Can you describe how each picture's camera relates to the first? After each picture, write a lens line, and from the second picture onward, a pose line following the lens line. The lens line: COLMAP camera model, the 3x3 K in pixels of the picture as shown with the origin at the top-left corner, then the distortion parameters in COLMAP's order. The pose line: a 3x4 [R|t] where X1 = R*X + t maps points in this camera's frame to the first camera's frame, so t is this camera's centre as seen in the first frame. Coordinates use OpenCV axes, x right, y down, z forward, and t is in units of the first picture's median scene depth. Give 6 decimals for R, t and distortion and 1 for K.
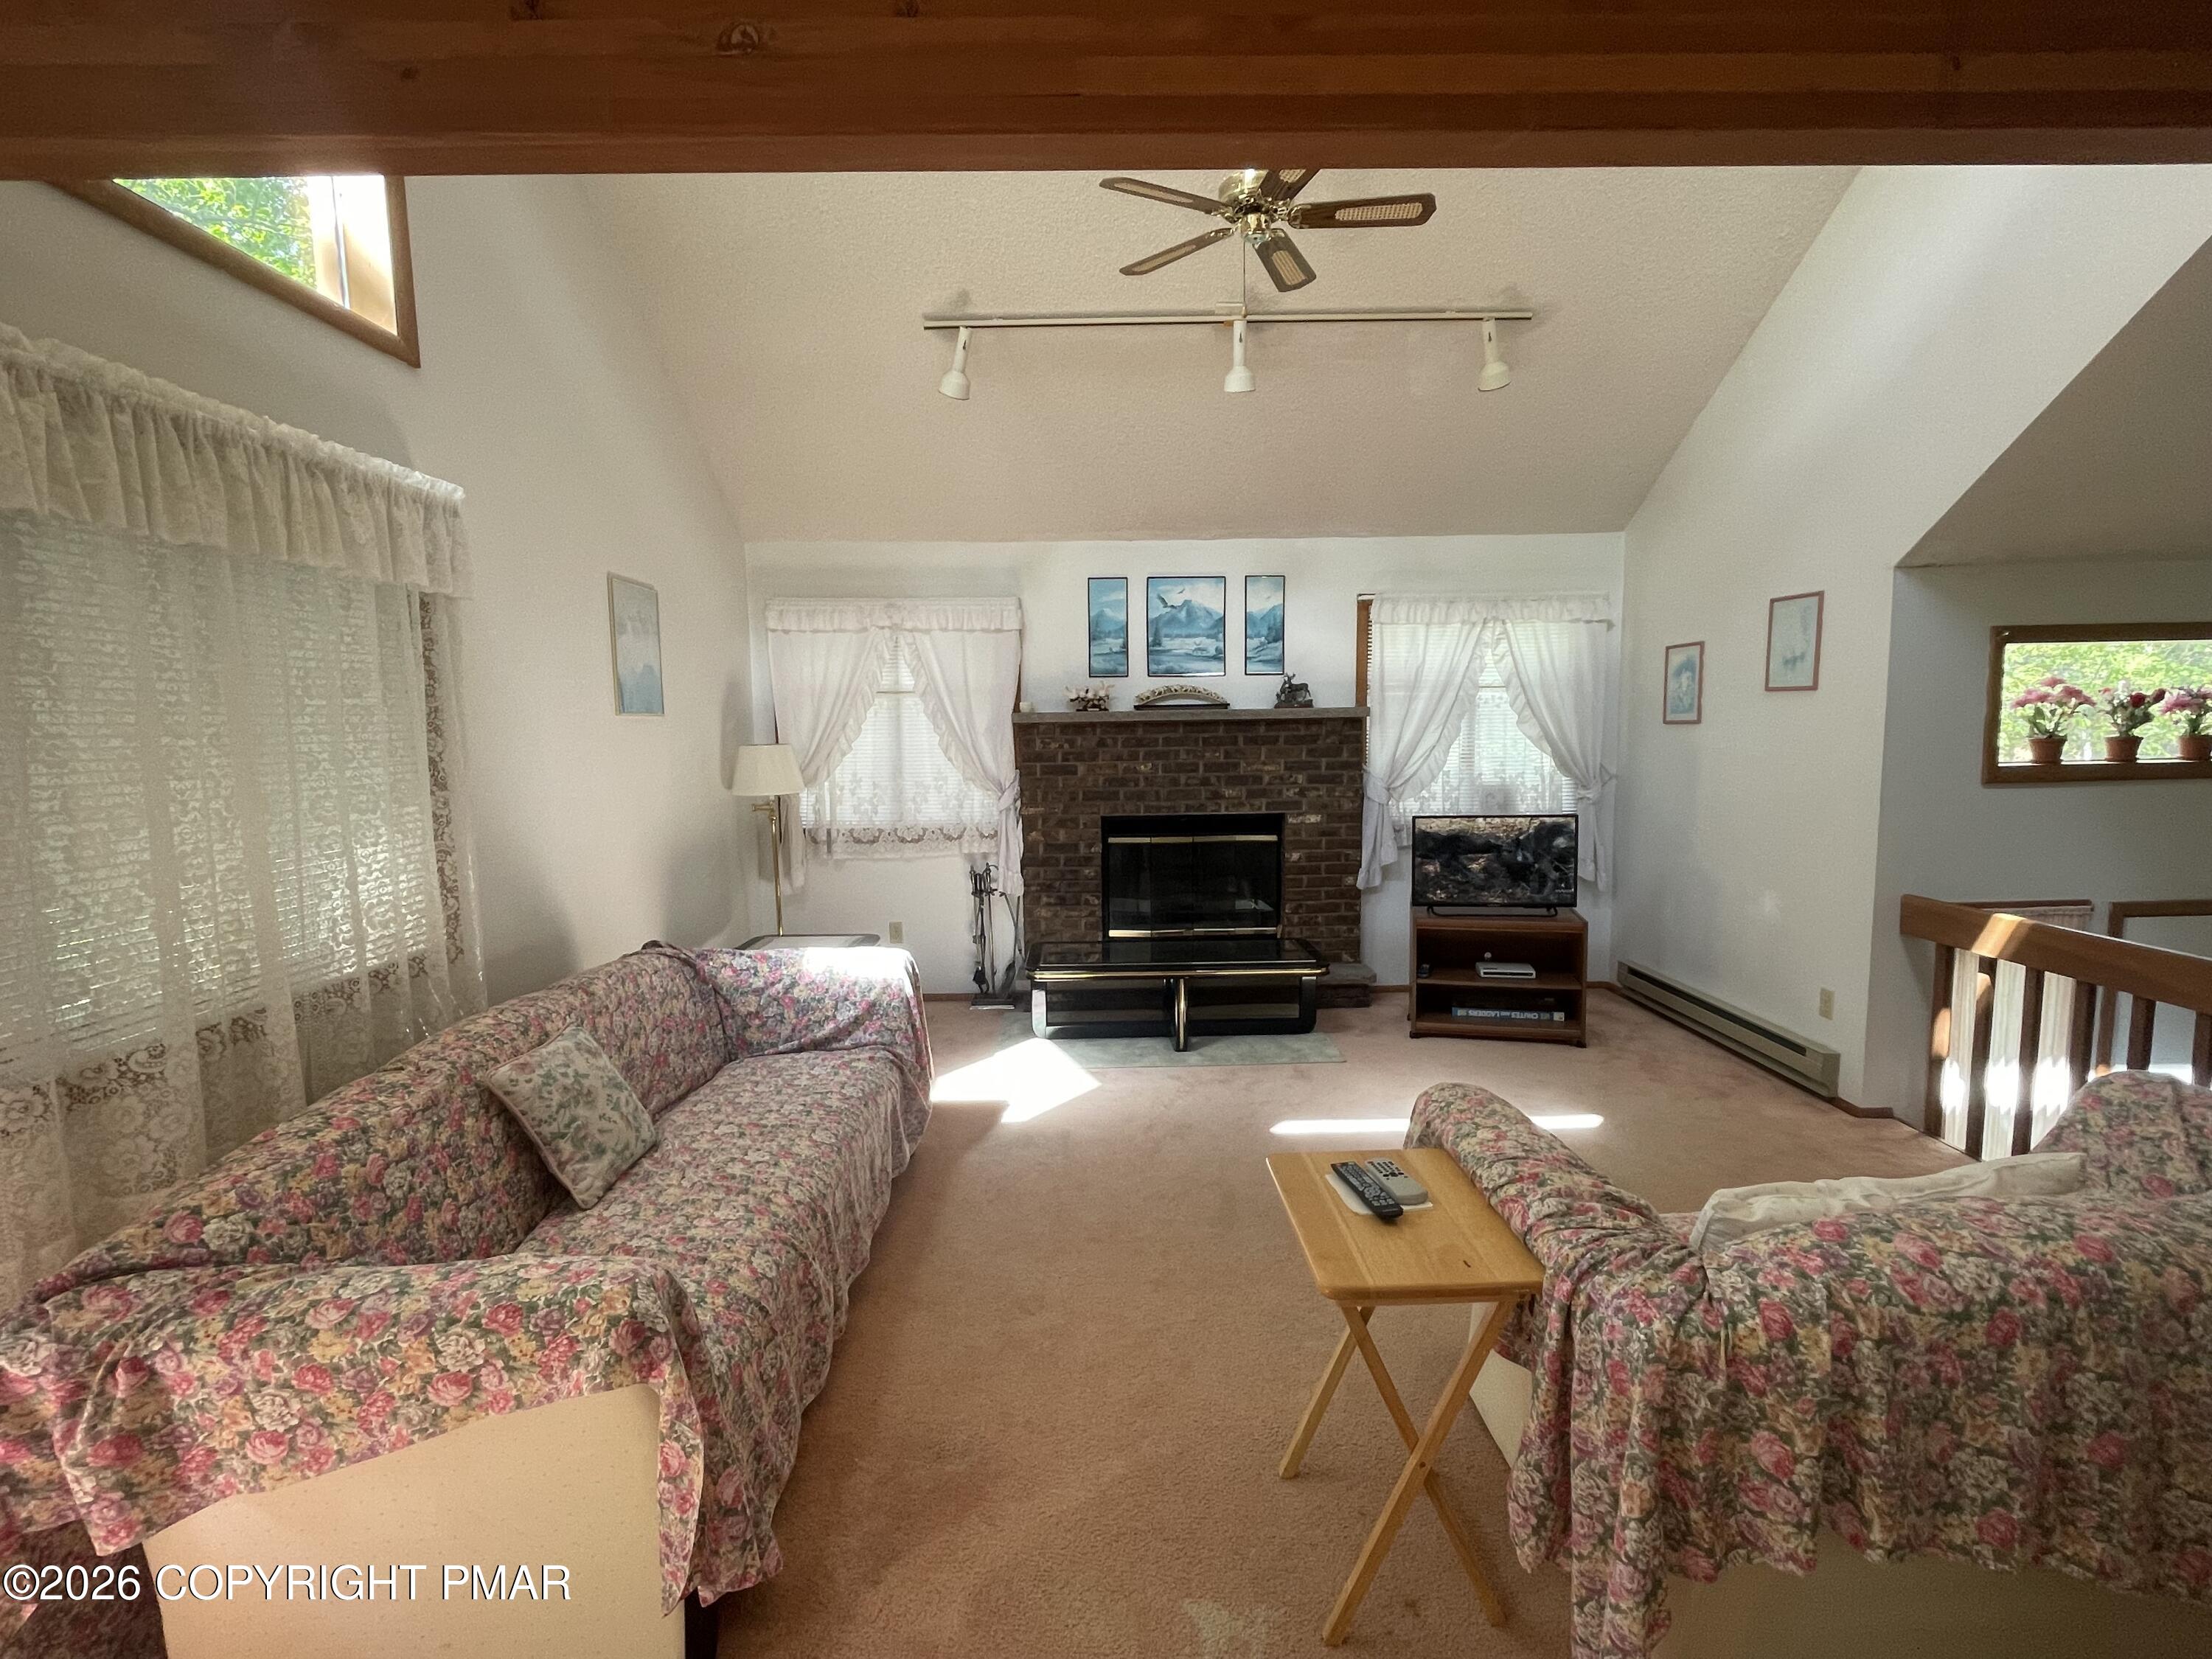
lens RADIAL K [[1024.9, 0, 1102.8], [0, 1024.9, 833.6], [0, 0, 1]] dist [-0.004711, -0.000617]
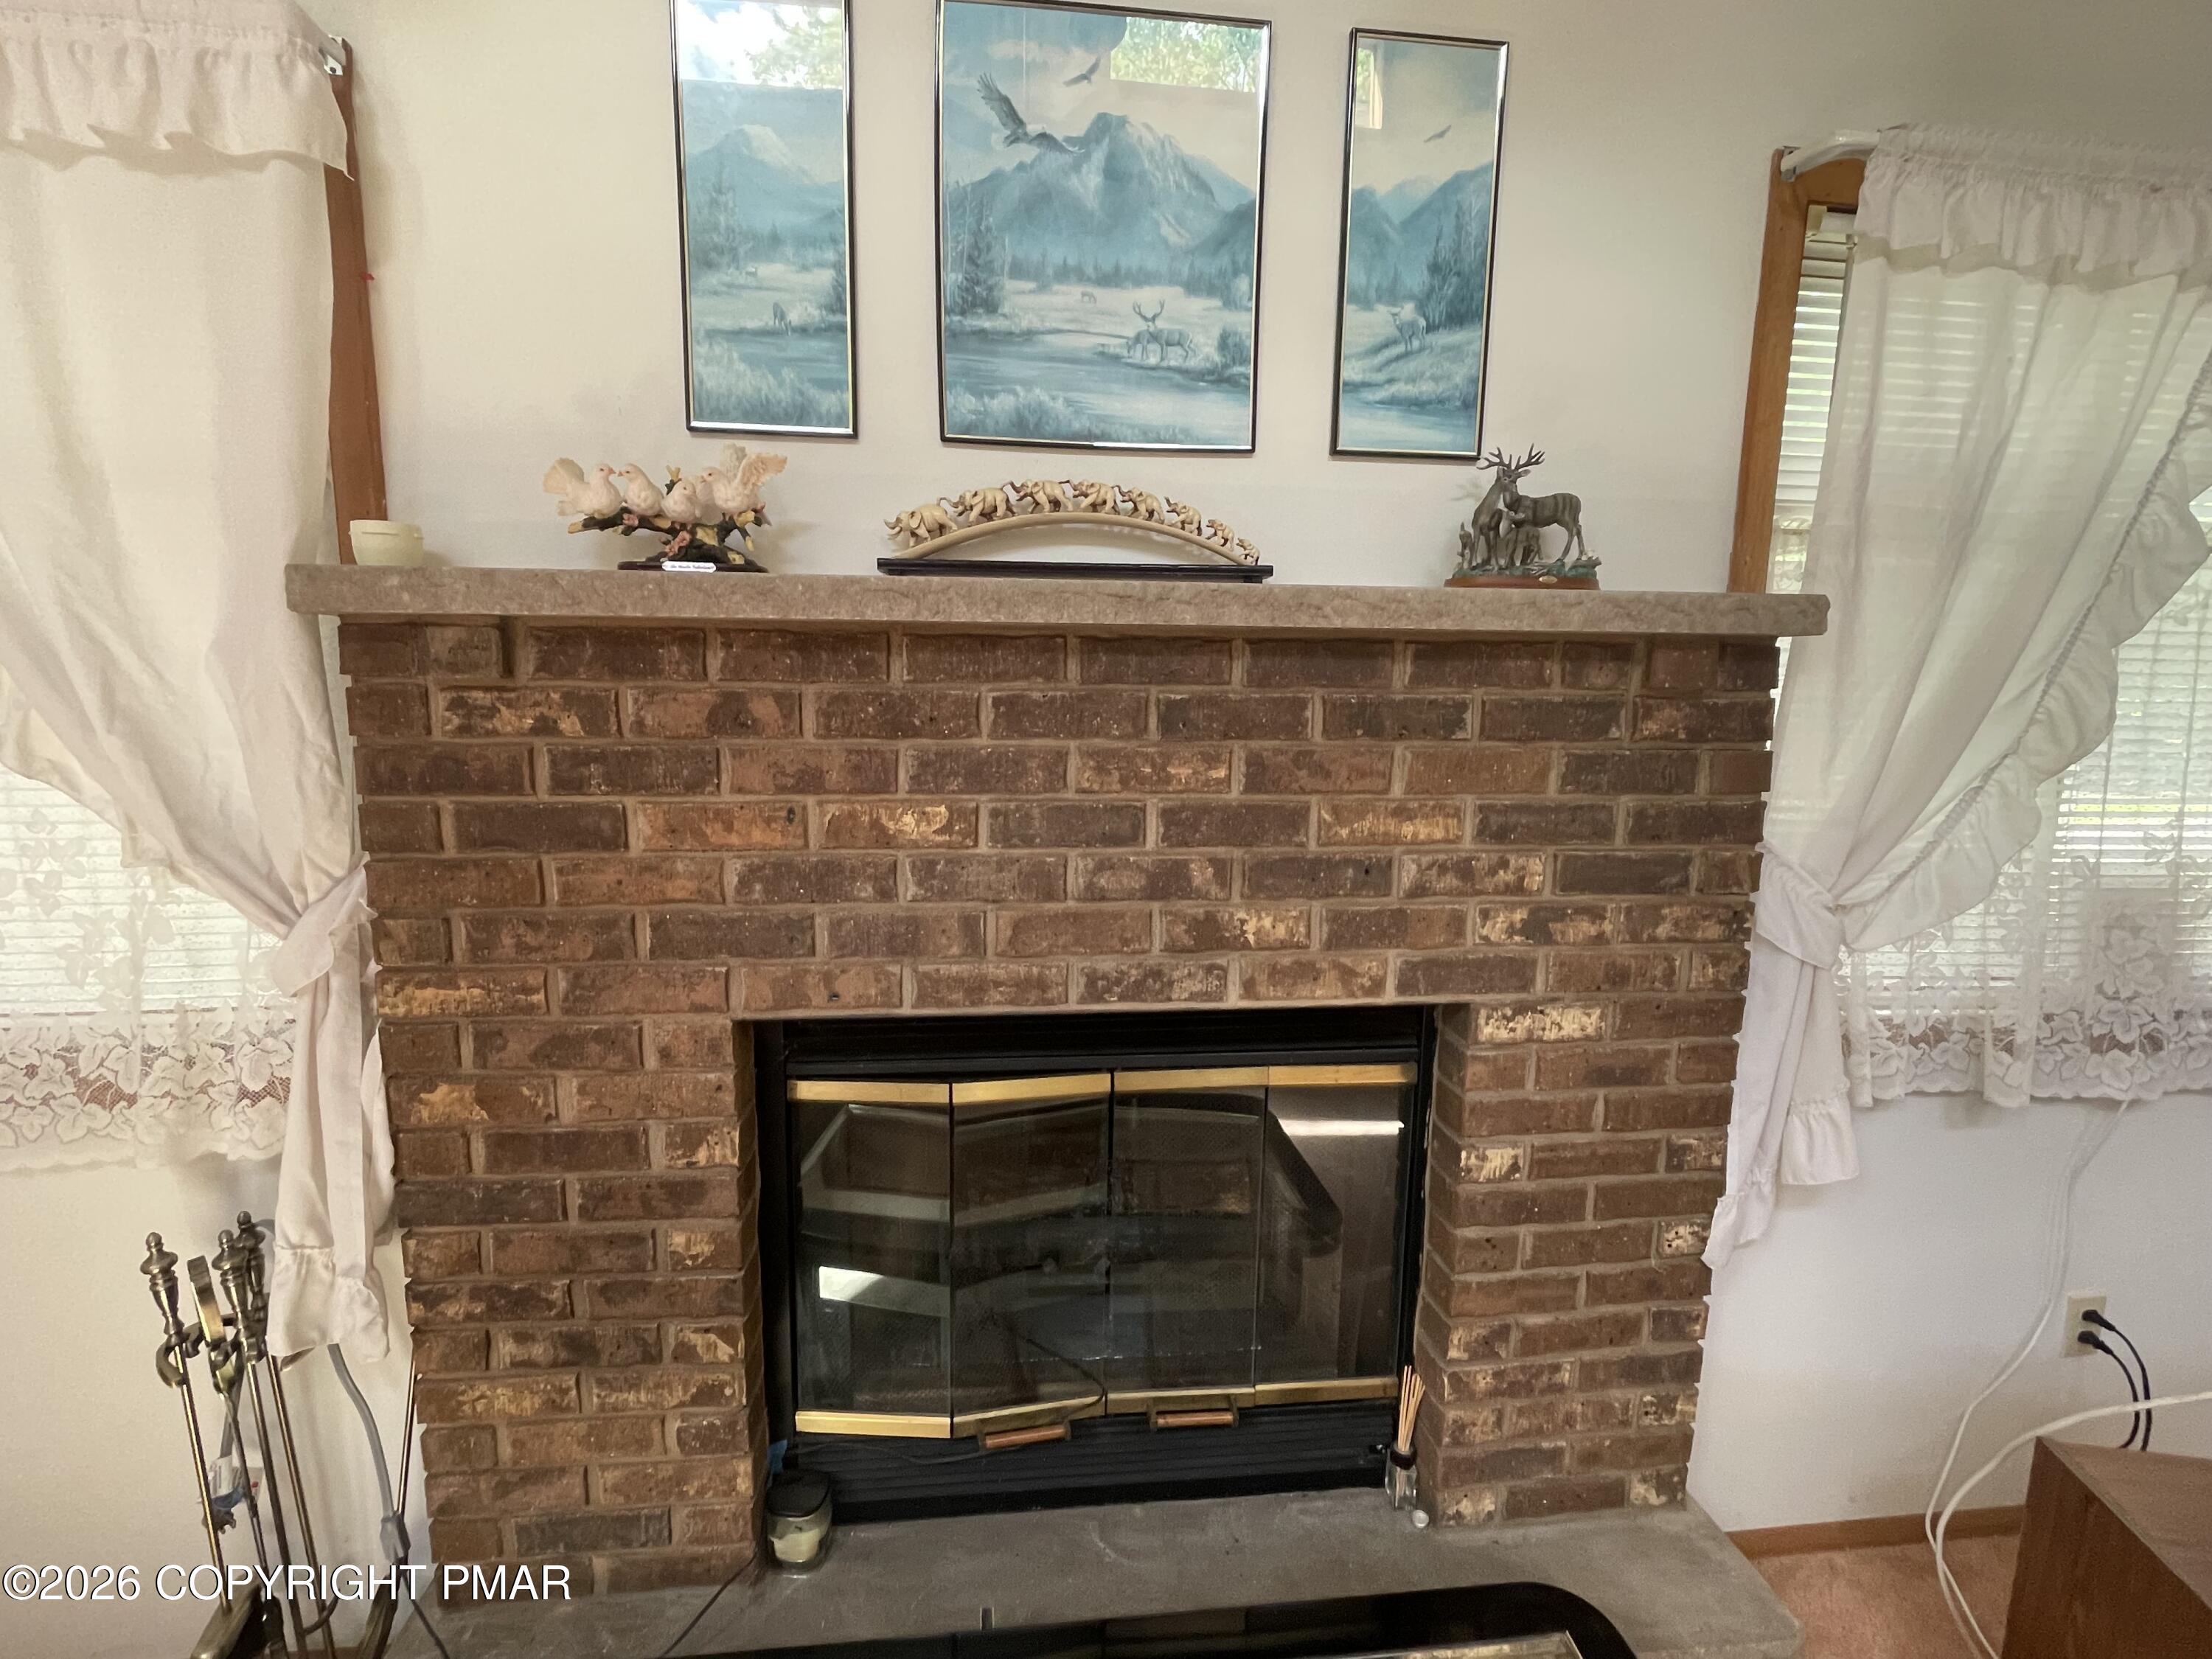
lens RADIAL K [[1024.9, 0, 1111.6], [0, 1024.9, 828.0], [0, 0, 1]] dist [-0.004711, -0.000617]
pose [[0.994604, 0.012748, 0.102960, 0.060693], [-0.018344, 0.998395, 0.053584, -0.076255], [-0.102111, -0.055183, 0.993241, 0.755257]]
